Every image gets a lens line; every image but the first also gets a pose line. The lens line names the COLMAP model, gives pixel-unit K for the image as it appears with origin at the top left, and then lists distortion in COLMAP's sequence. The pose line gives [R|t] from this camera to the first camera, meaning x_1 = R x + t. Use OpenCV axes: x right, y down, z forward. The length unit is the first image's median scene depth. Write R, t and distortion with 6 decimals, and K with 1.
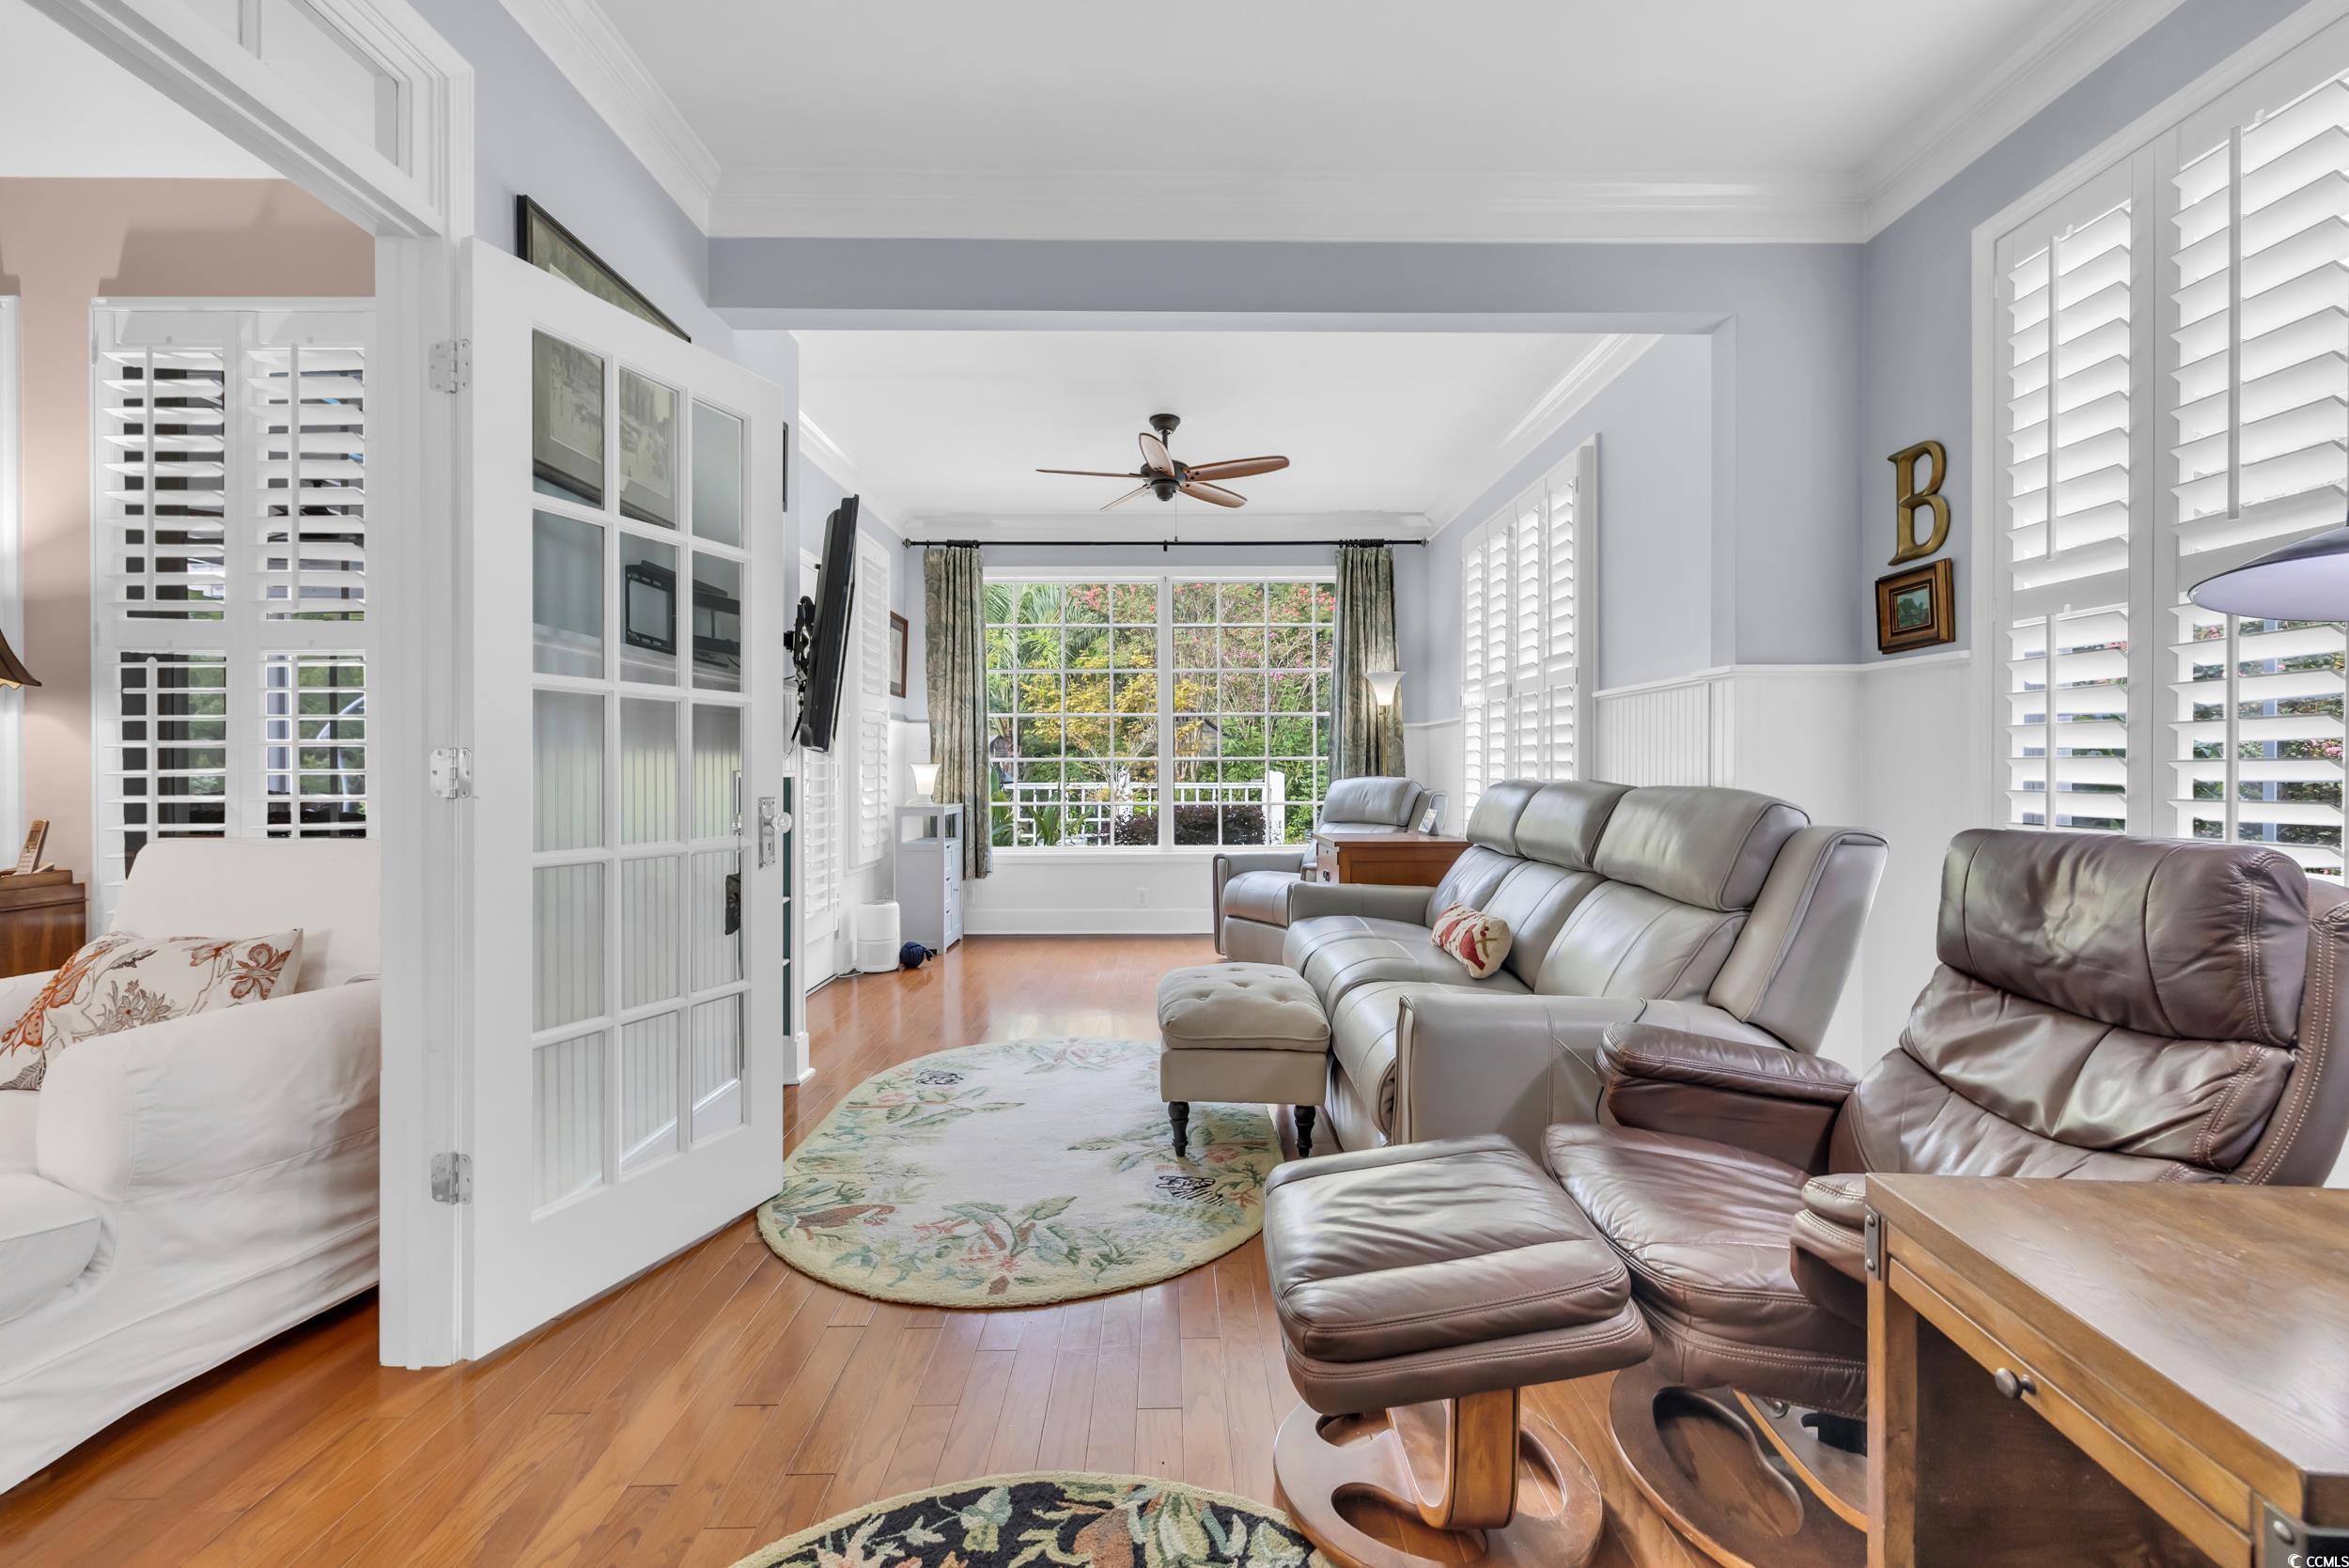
lens RADIAL K [[980.9, 0, 1180.9], [0, 980.9, 775.4], [0, 0, 1]] dist [-0.002177, -0.000021]
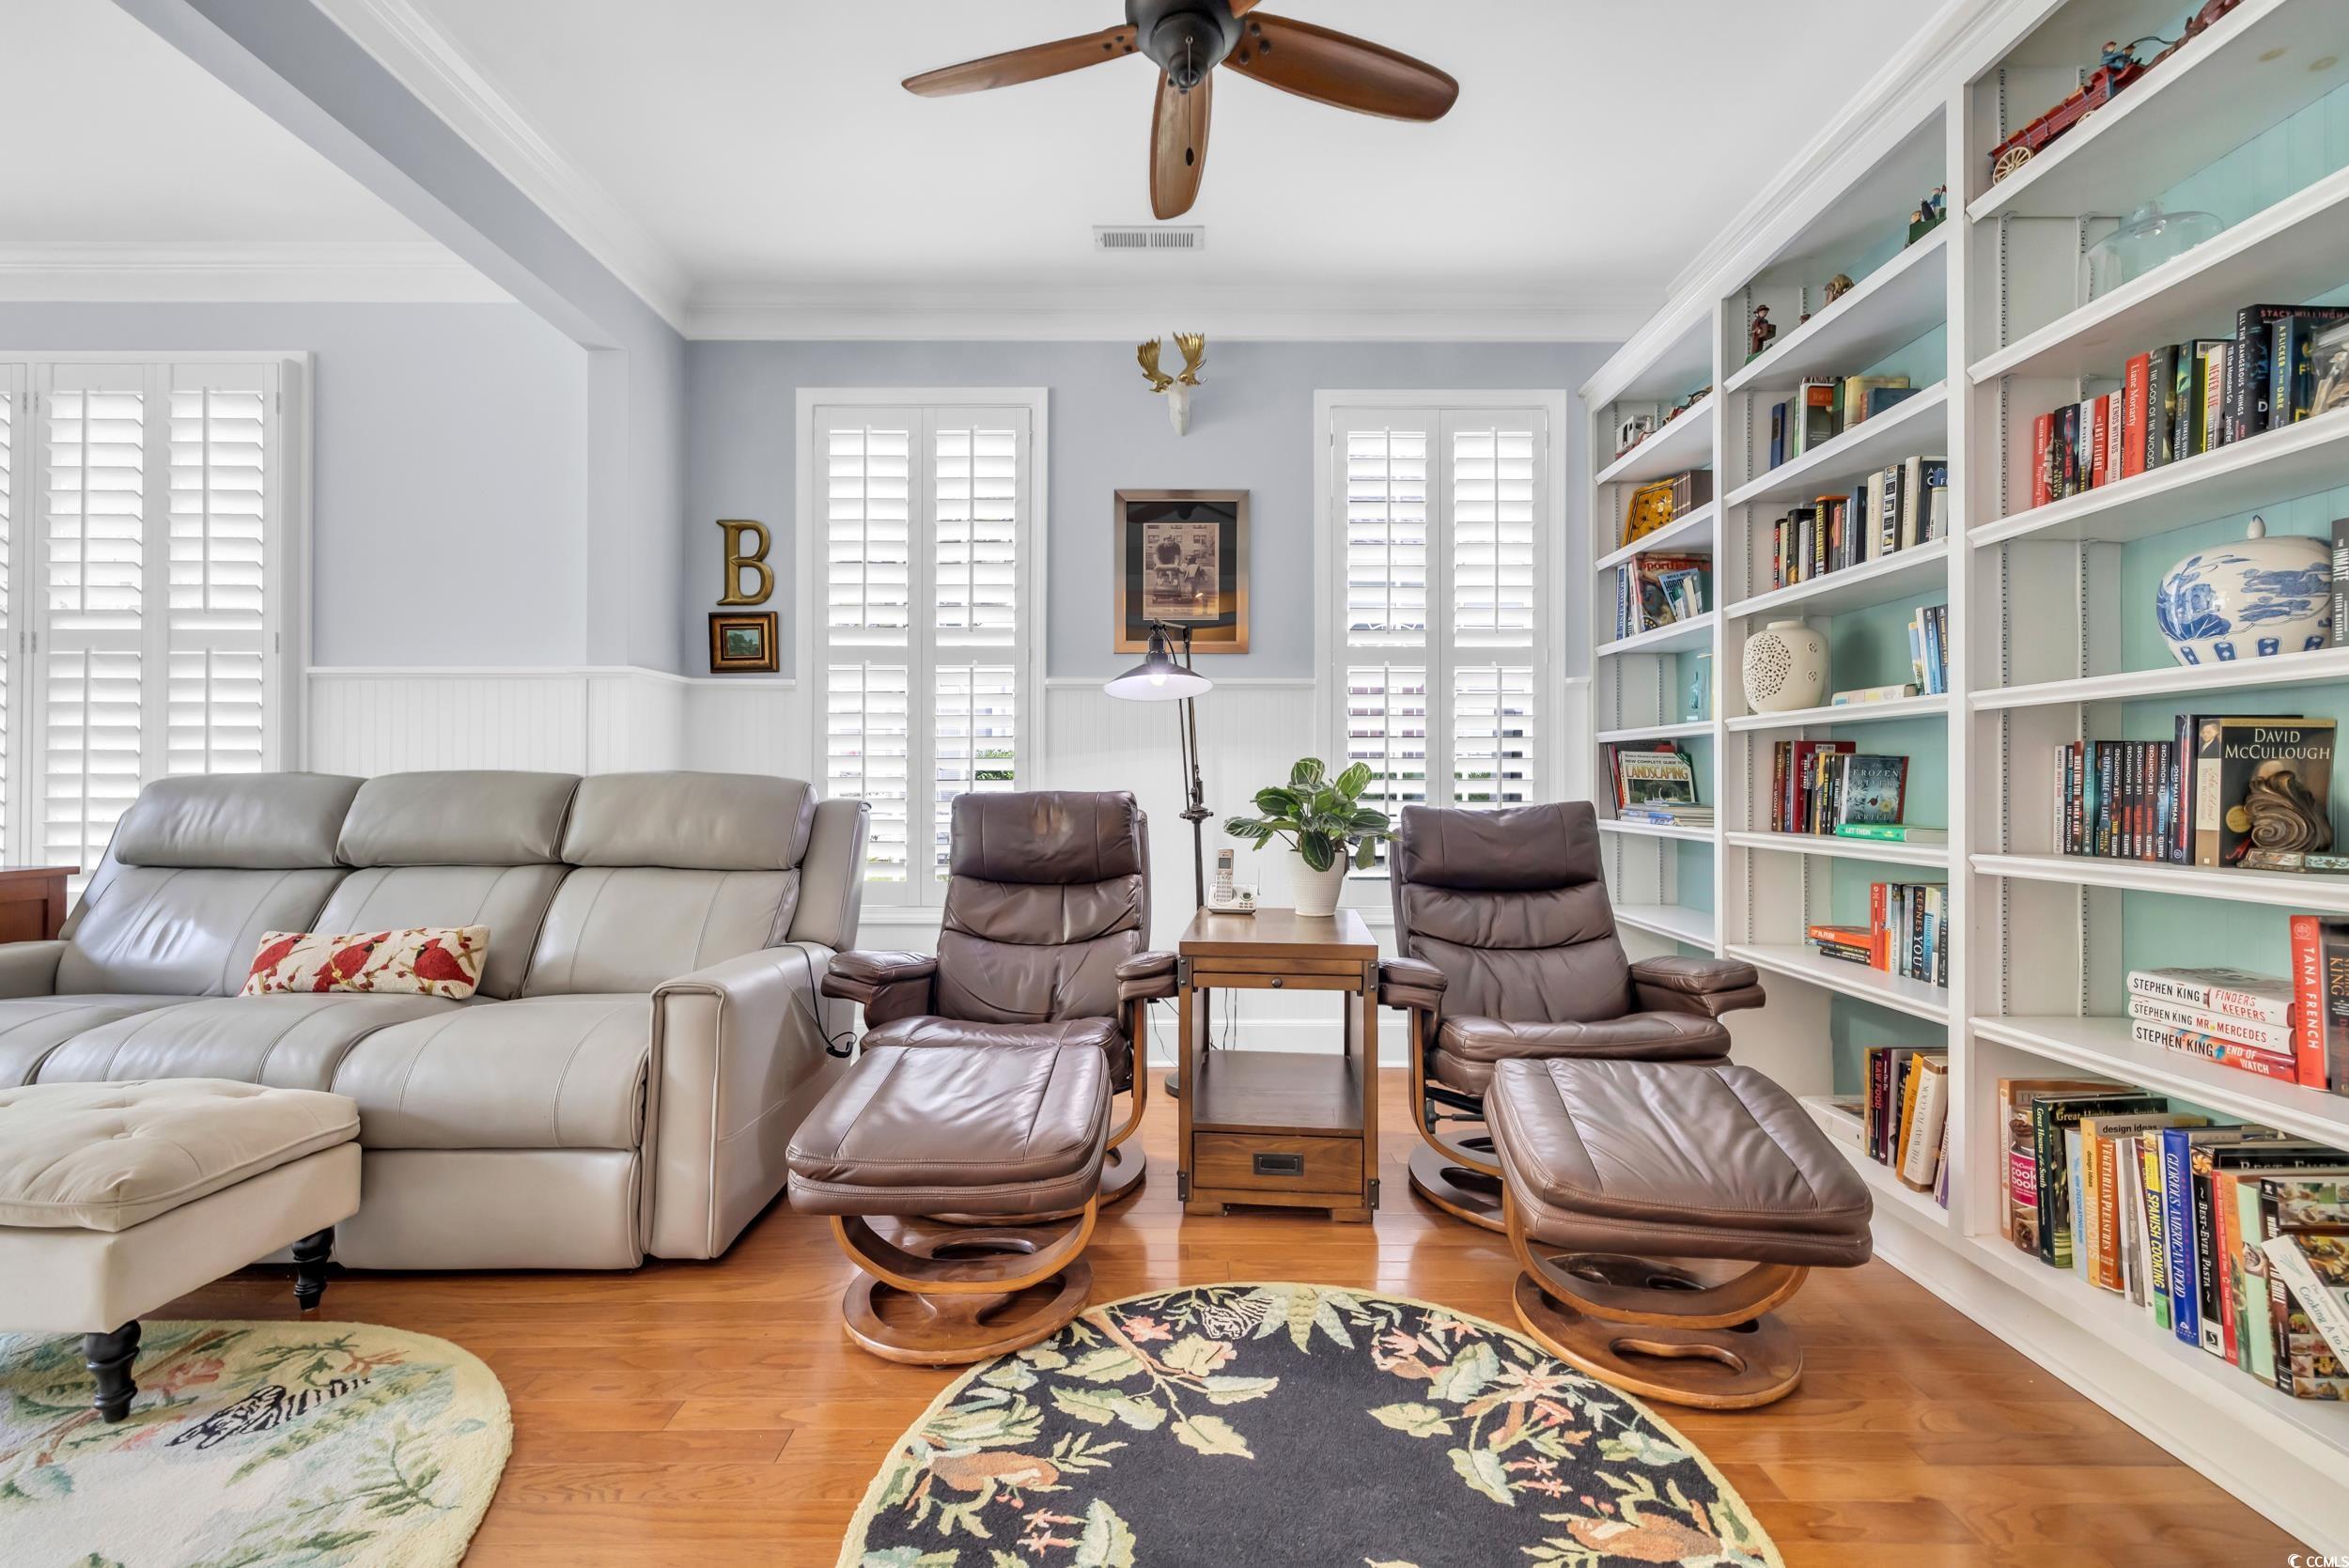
lens RADIAL K [[980.9, 0, 1180.9], [0, 980.9, 775.4], [0, 0, 1]] dist [-0.002177, -0.000021]
pose [[0.009951, 0.007966, 0.999919, -0.575893], [0.005305, 0.999954, -0.008019, 0.024797], [-0.999936, 0.005384, 0.009908, 0.388860]]
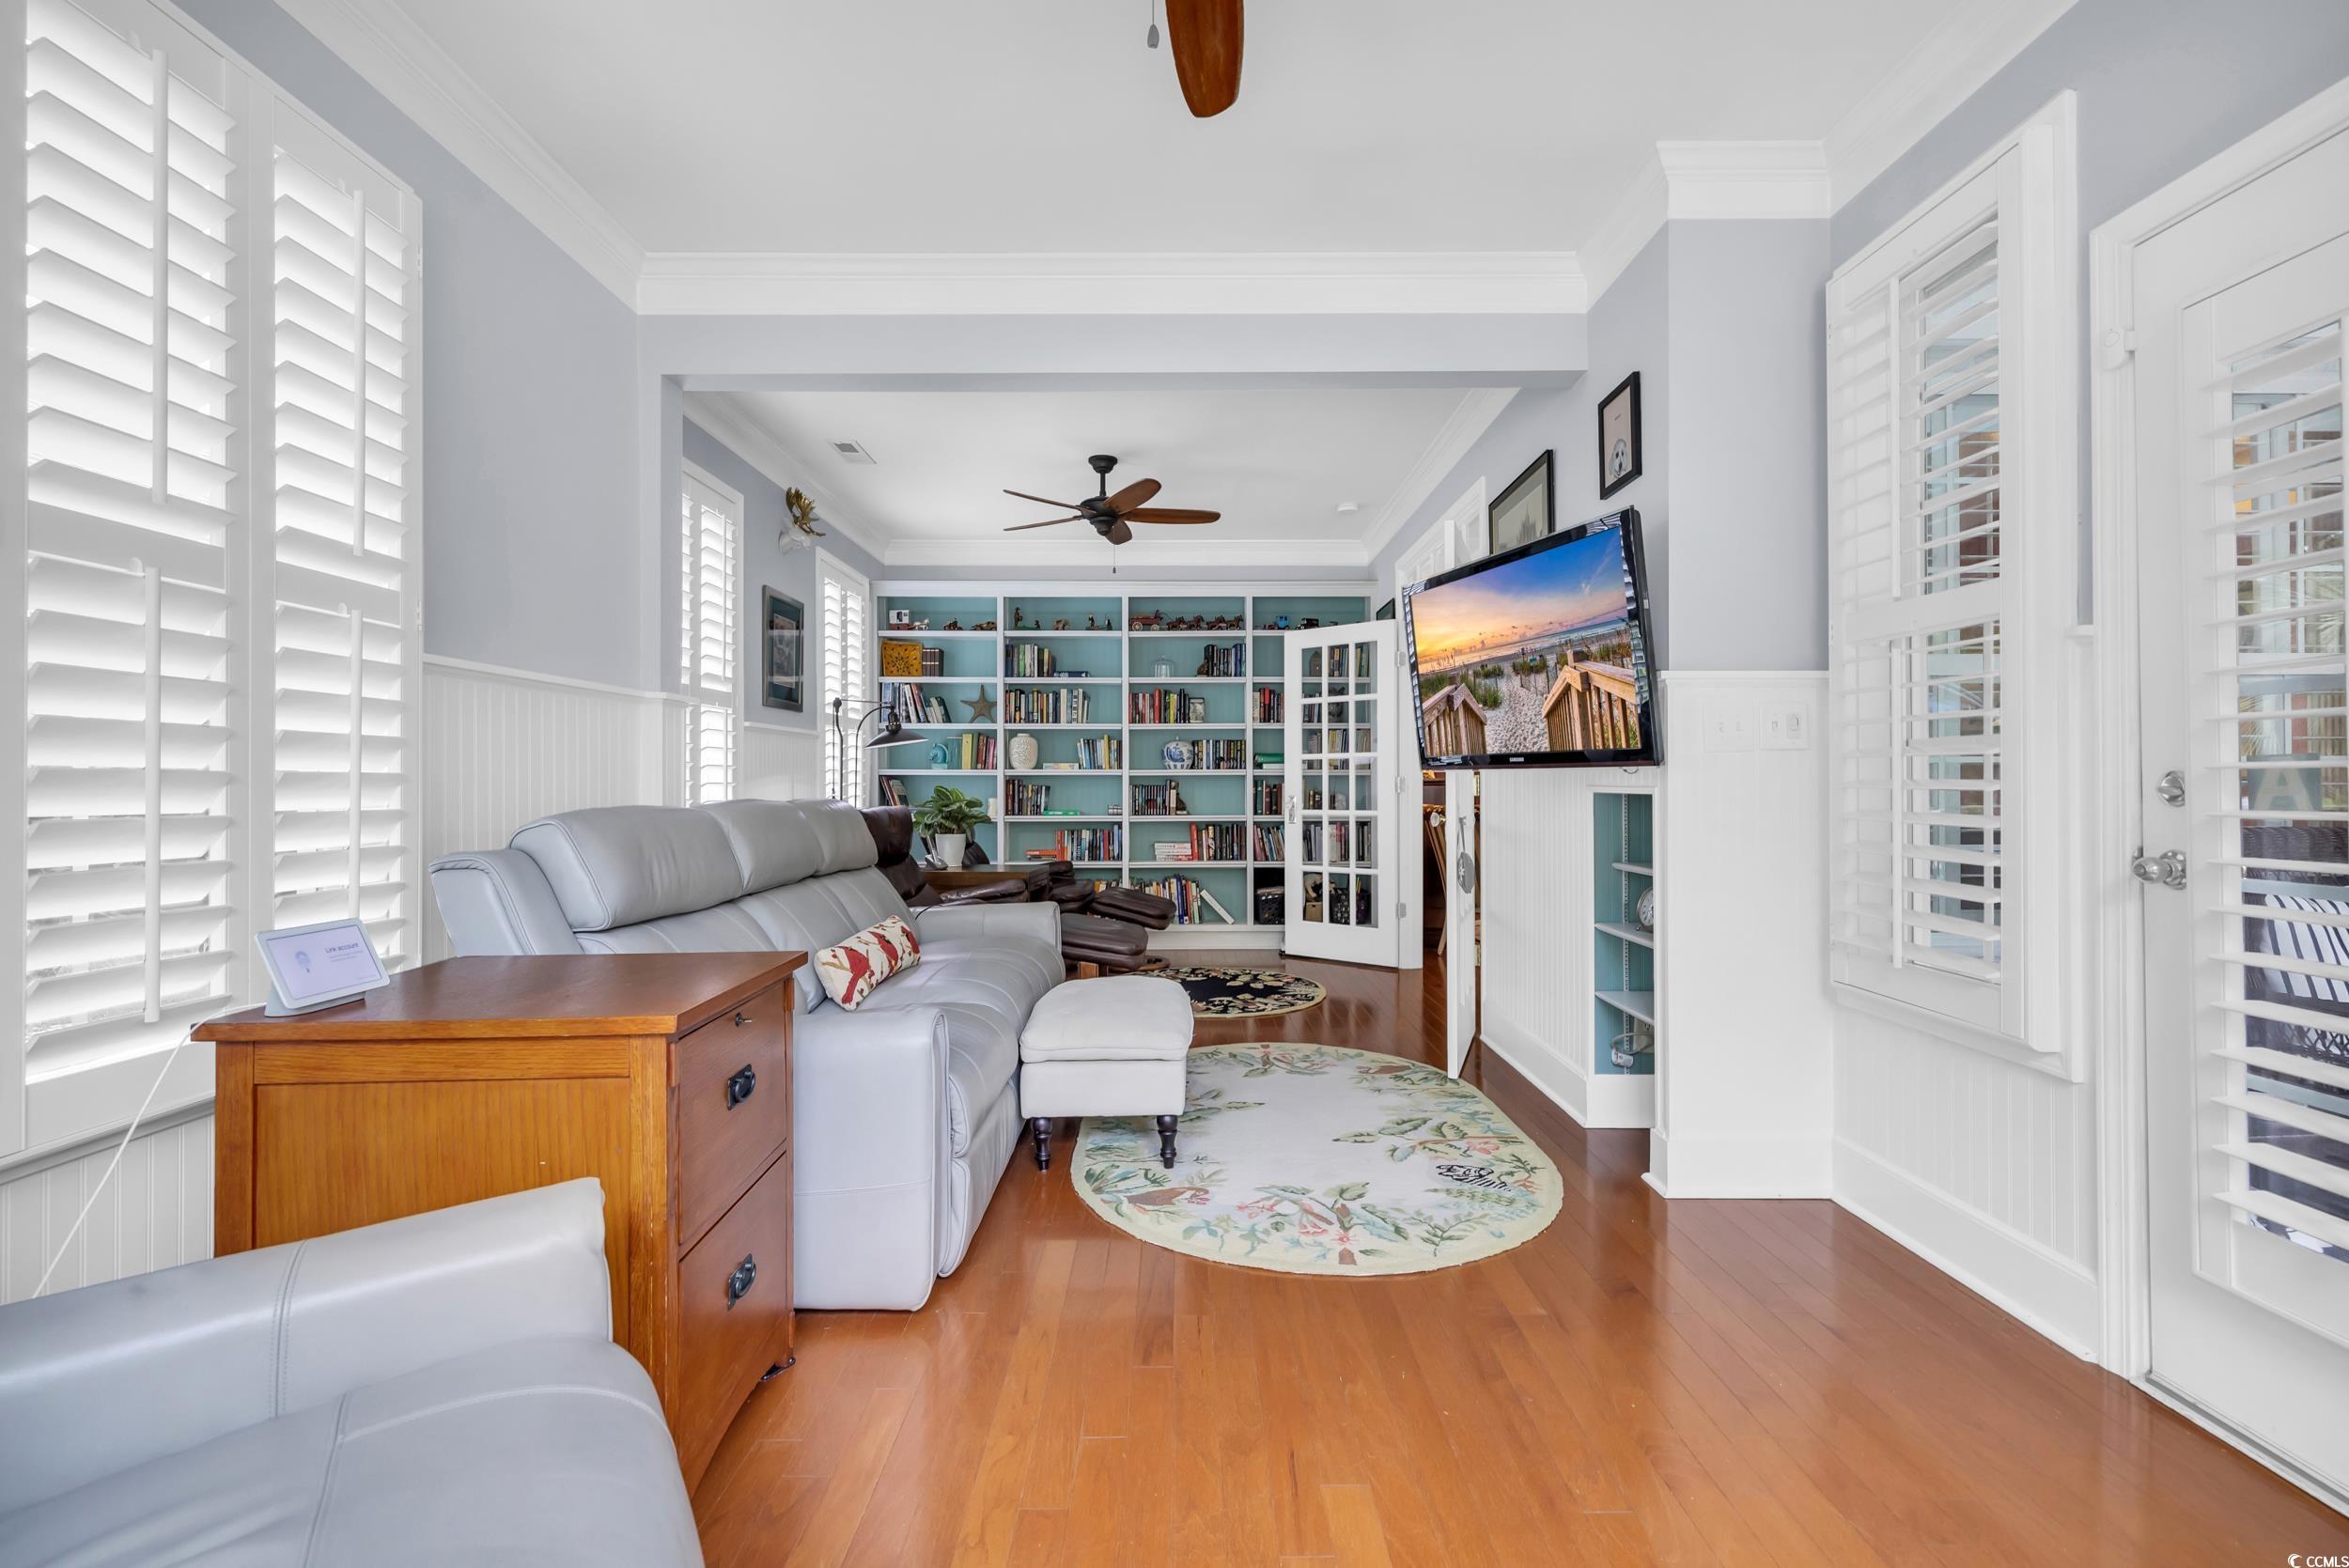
lens RADIAL K [[980.9, 0, 1180.9], [0, 980.9, 775.4], [0, 0, 1]] dist [-0.002177, -0.000021]
pose [[-0.999910, 0.005453, 0.012272, -0.032953], [0.005405, 0.999978, -0.003960, -0.013625], [-0.012293, -0.003893, -0.999917, 2.301294]]
